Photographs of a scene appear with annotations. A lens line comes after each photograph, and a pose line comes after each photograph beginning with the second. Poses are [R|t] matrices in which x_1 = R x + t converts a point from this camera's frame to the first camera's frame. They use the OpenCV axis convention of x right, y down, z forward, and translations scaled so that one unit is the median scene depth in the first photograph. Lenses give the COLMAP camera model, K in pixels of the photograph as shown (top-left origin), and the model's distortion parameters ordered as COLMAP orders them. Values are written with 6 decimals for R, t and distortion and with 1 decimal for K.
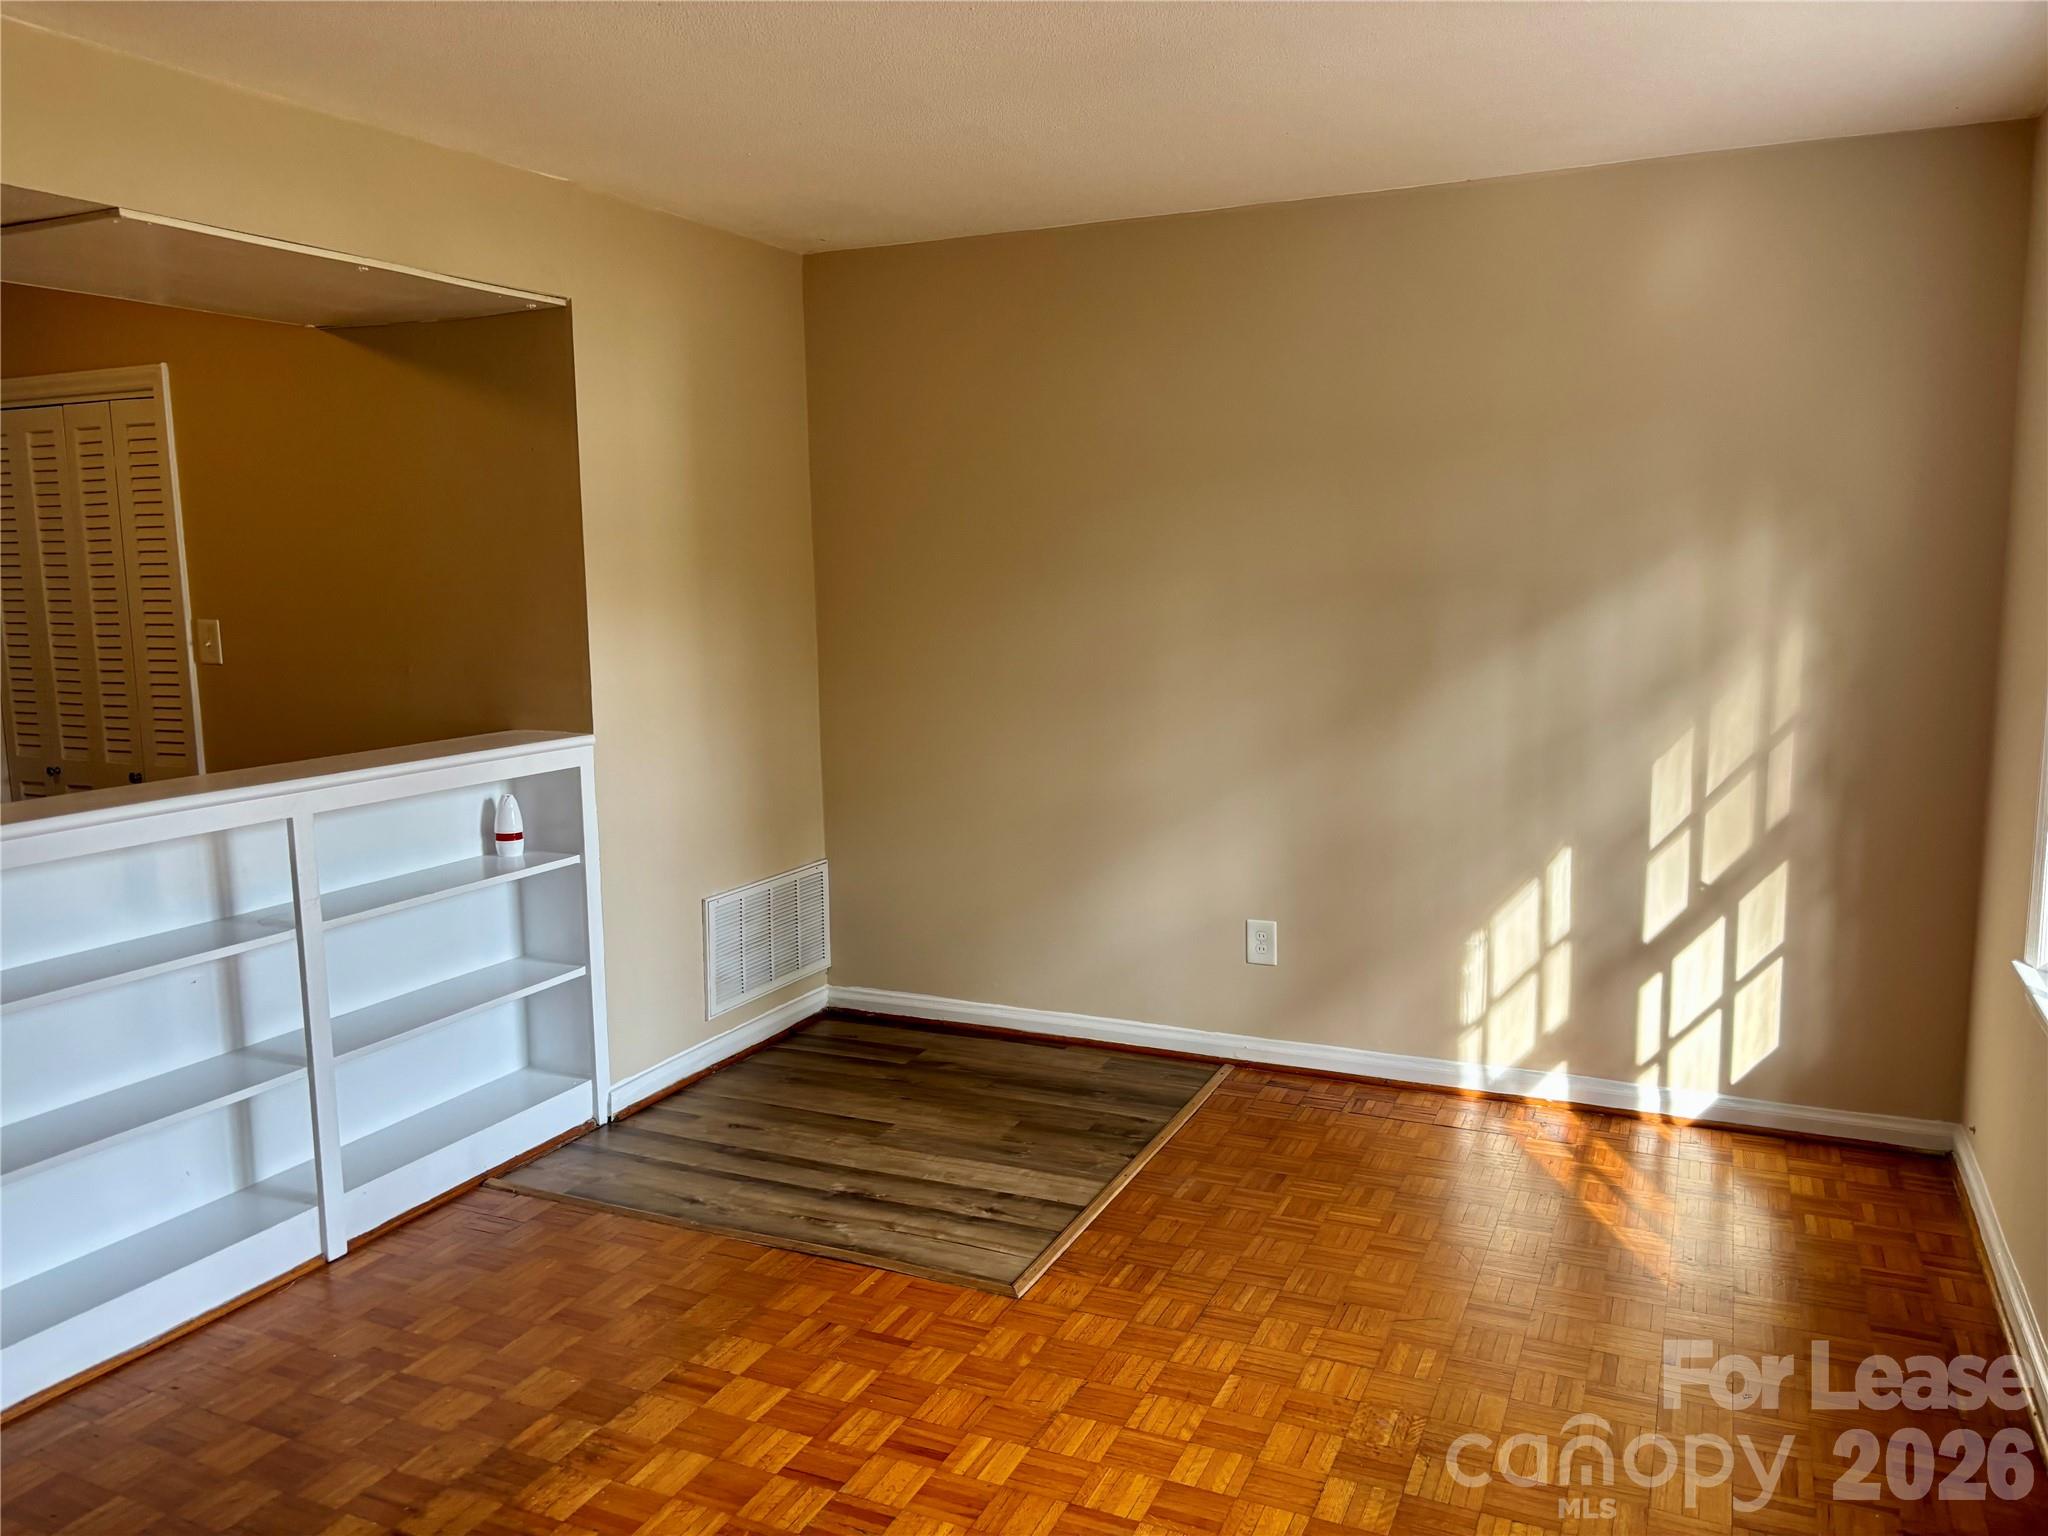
lens RADIAL K [[1542.4, 0, 1031.4], [0, 1542.4, 770.4], [0, 0, 1]] dist [0.012088, -0.026315]
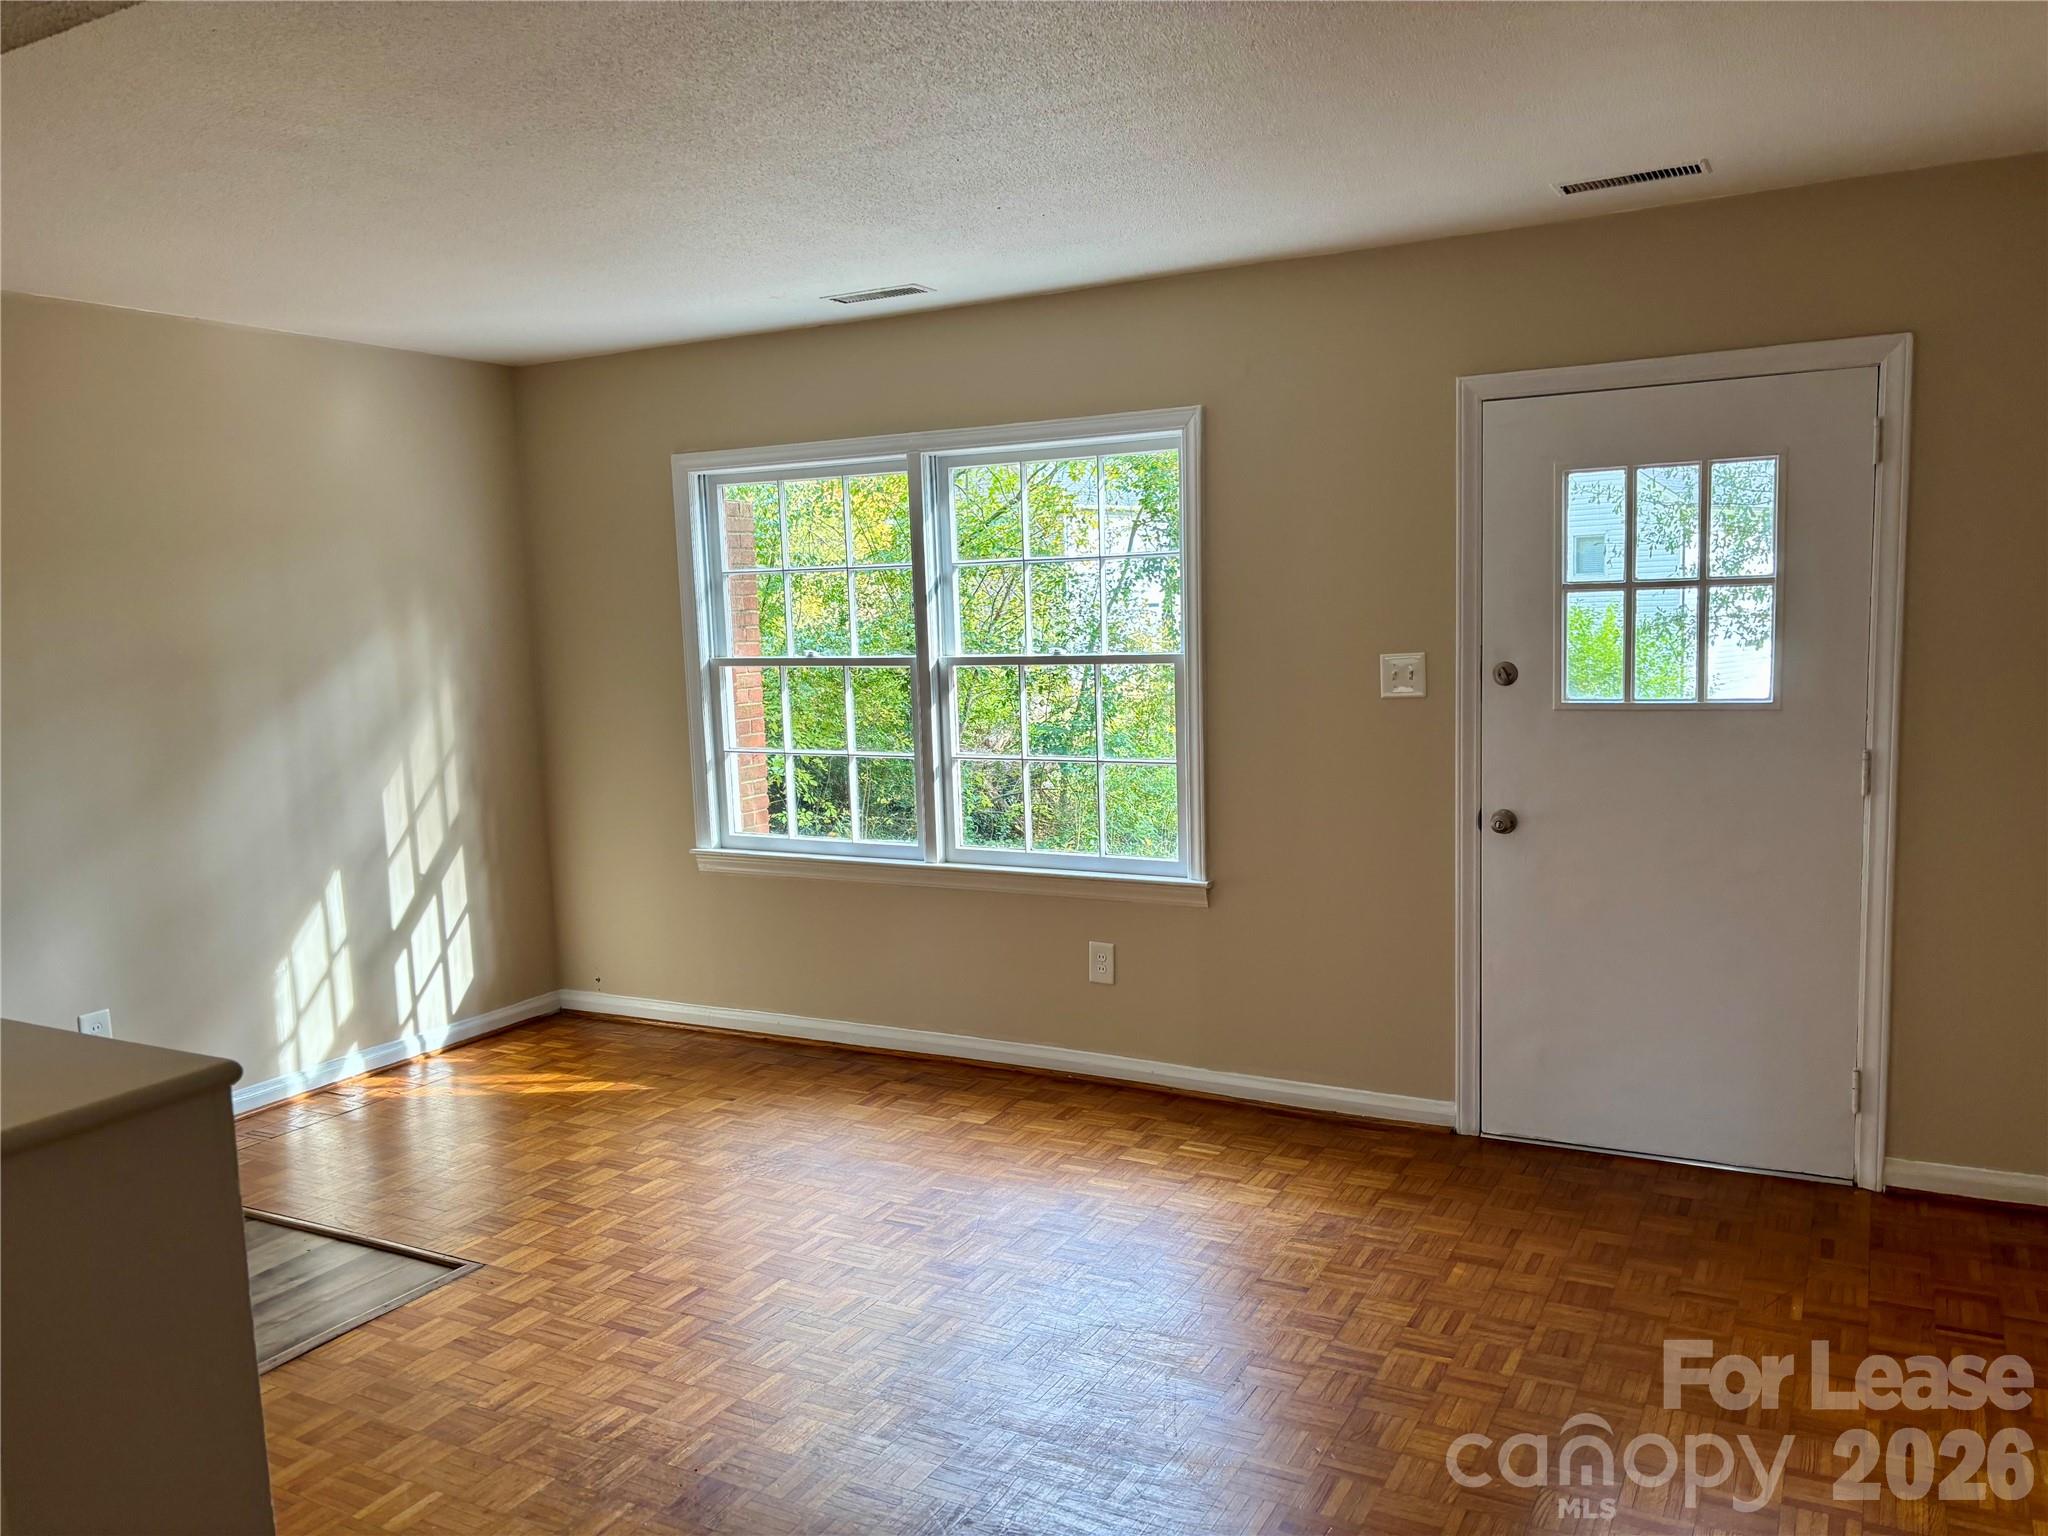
lens RADIAL K [[1542.4, 0, 1025.6], [0, 1542.4, 772.3], [0, 0, 1]] dist [0.012088, -0.026315]
pose [[0.078880, -0.100290, 0.991827, -0.847379], [0.169717, 0.981753, 0.085773, -0.040795], [-0.982331, 0.161564, 0.094461, 0.328965]]
